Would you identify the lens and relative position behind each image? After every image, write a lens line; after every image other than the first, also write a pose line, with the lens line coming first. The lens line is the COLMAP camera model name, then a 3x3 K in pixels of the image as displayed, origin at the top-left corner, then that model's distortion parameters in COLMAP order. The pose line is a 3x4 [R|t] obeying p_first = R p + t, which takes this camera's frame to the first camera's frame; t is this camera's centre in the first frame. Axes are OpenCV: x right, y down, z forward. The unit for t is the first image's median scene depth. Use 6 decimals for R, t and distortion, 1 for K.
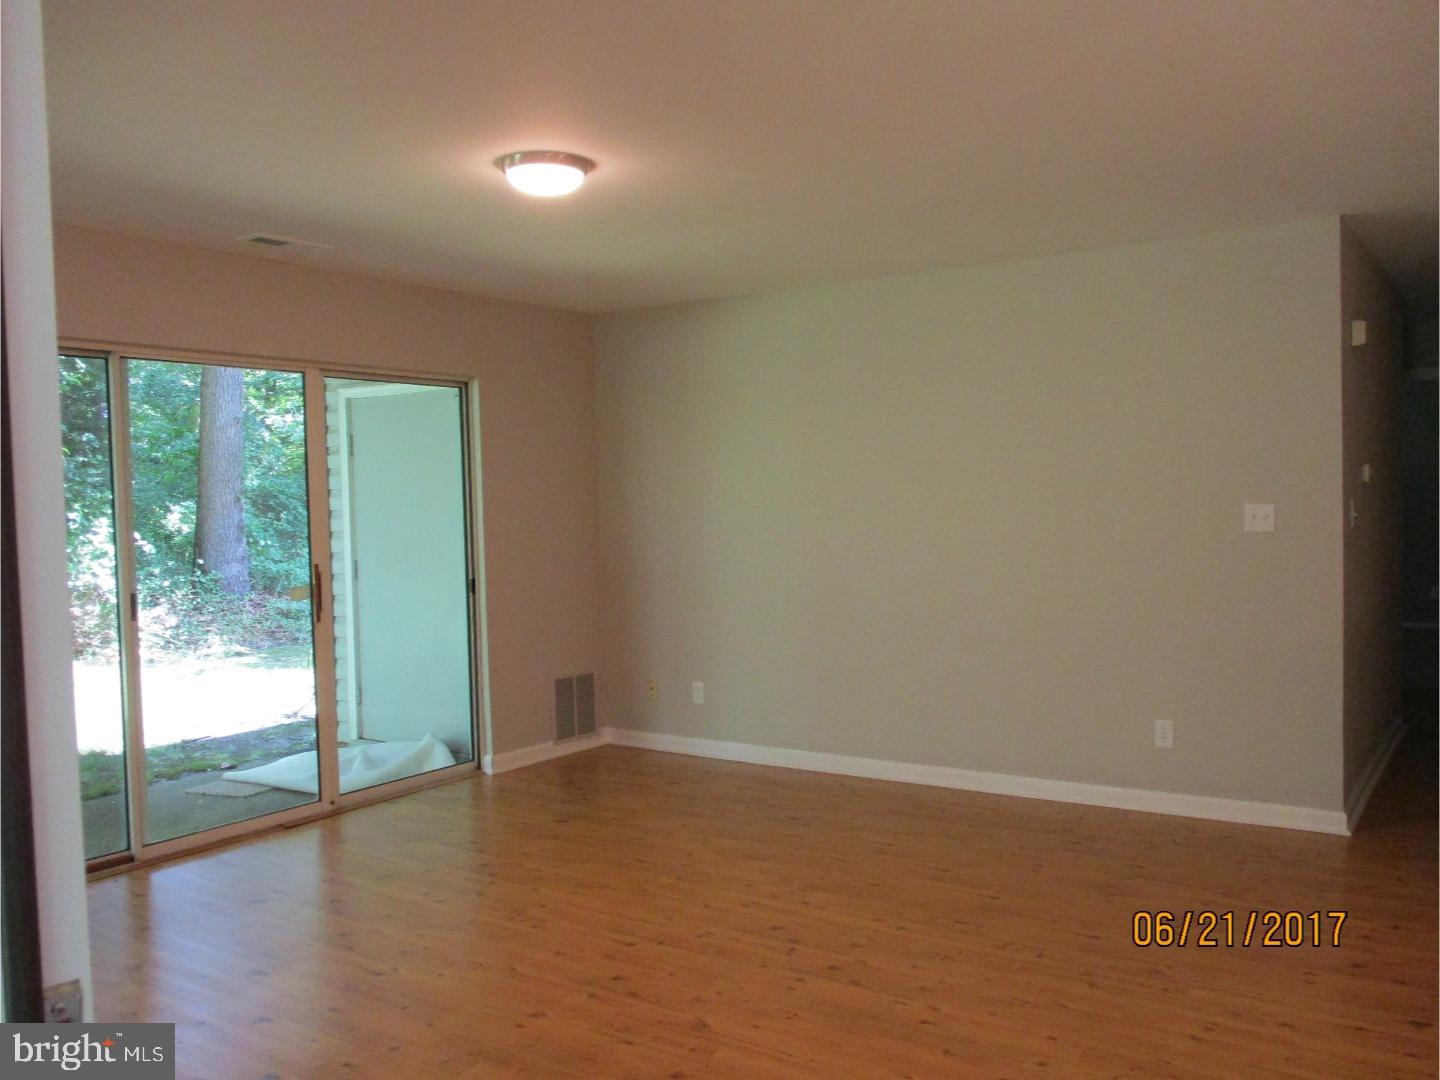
lens RADIAL K [[1201.4, 0, 722.3], [0, 1201.4, 552.1], [0, 0, 1]] dist [-0.029214, 0.022620]
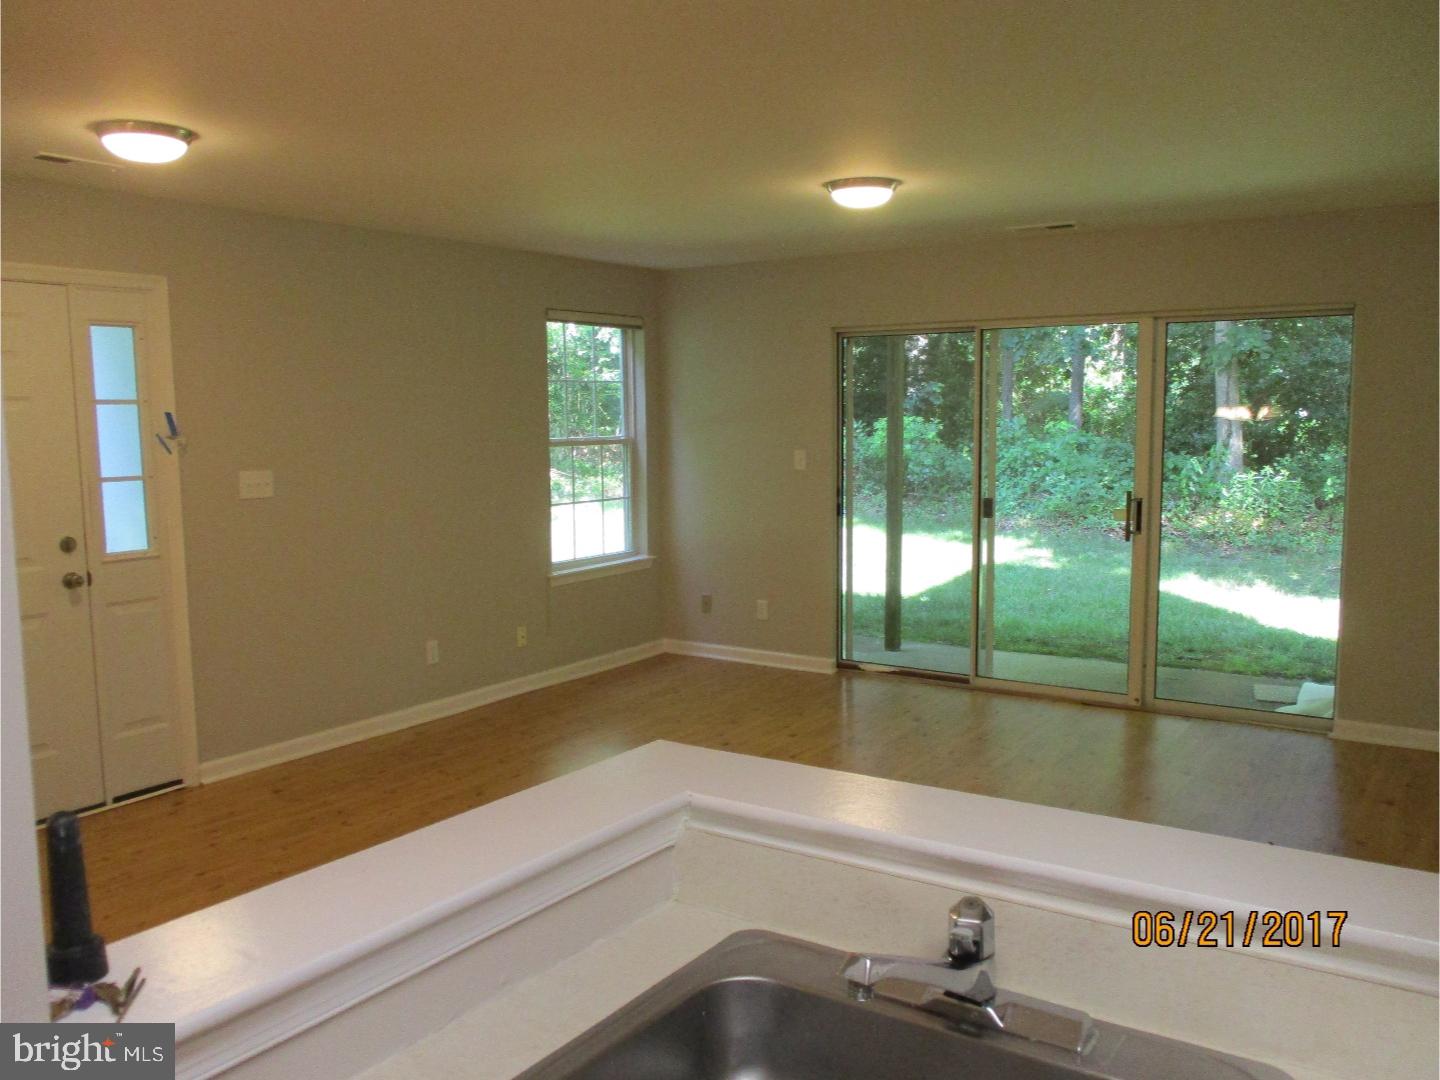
lens RADIAL K [[1201.4, 0, 722.3], [0, 1201.4, 552.1], [0, 0, 1]] dist [-0.029214, 0.022620]
pose [[0.010582, 0.139377, -0.990183, 0.660538], [-0.036562, 0.989630, 0.138909, -0.064010], [0.999275, 0.034733, 0.015568, 0.485894]]
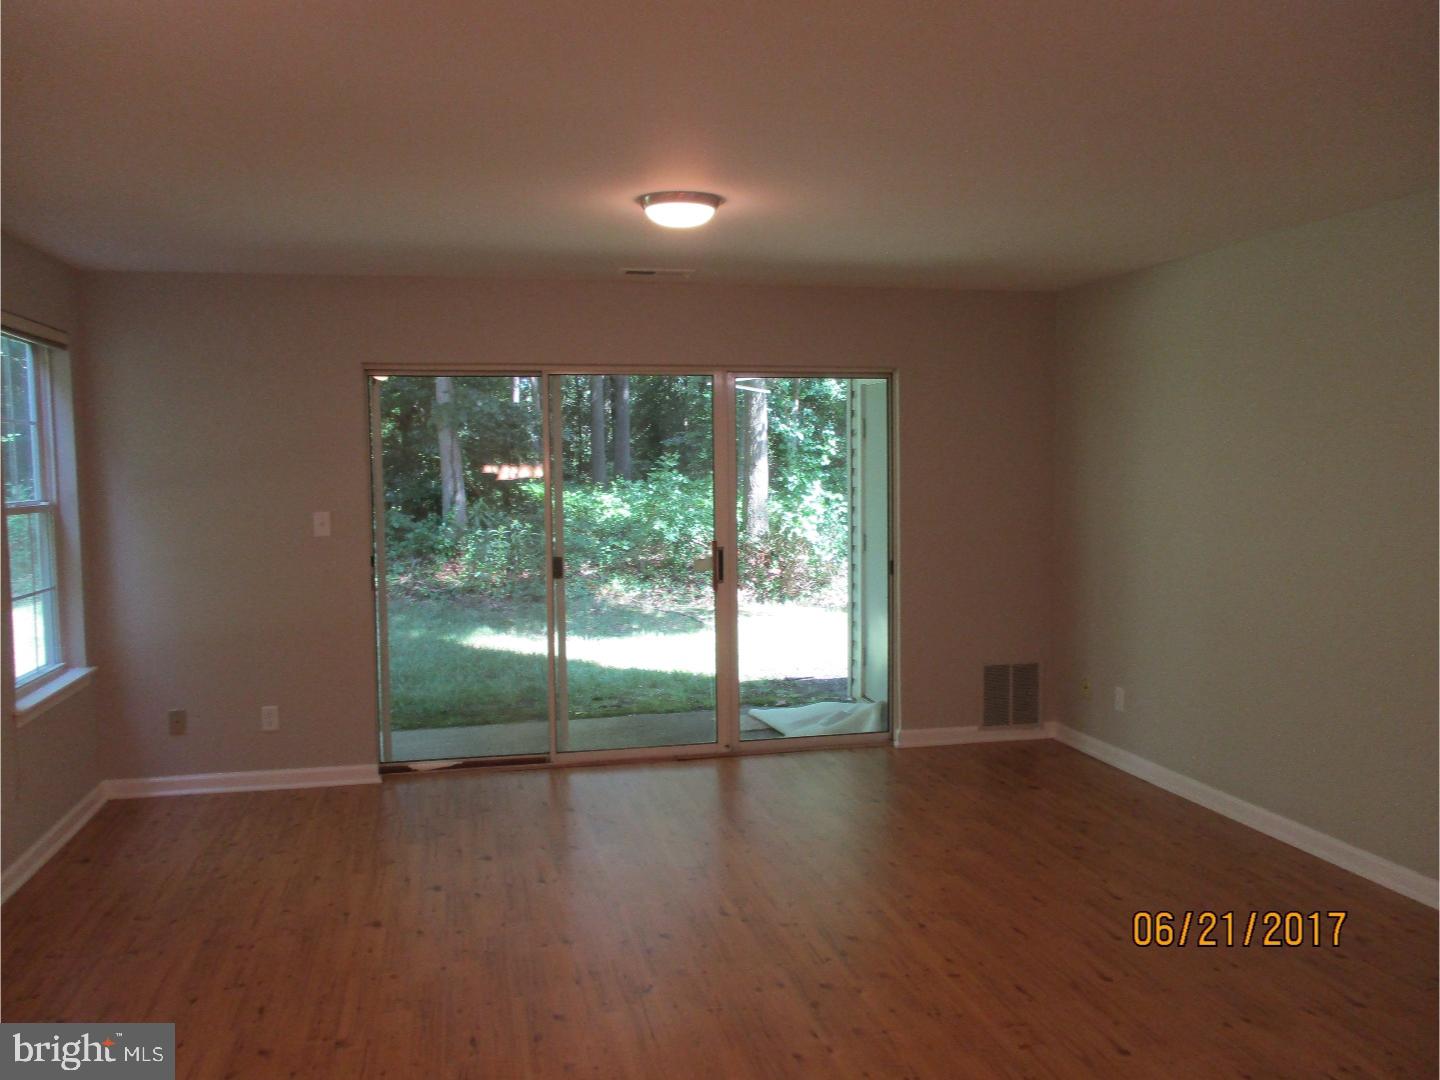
lens RADIAL K [[1201.4, 0, 722.3], [0, 1201.4, 552.1], [0, 0, 1]] dist [-0.029214, 0.022620]
pose [[0.739412, 0.063286, -0.670272, 0.368594], [-0.036055, 0.997866, 0.054444, -0.035262], [0.672287, -0.016090, 0.740115, 0.115101]]
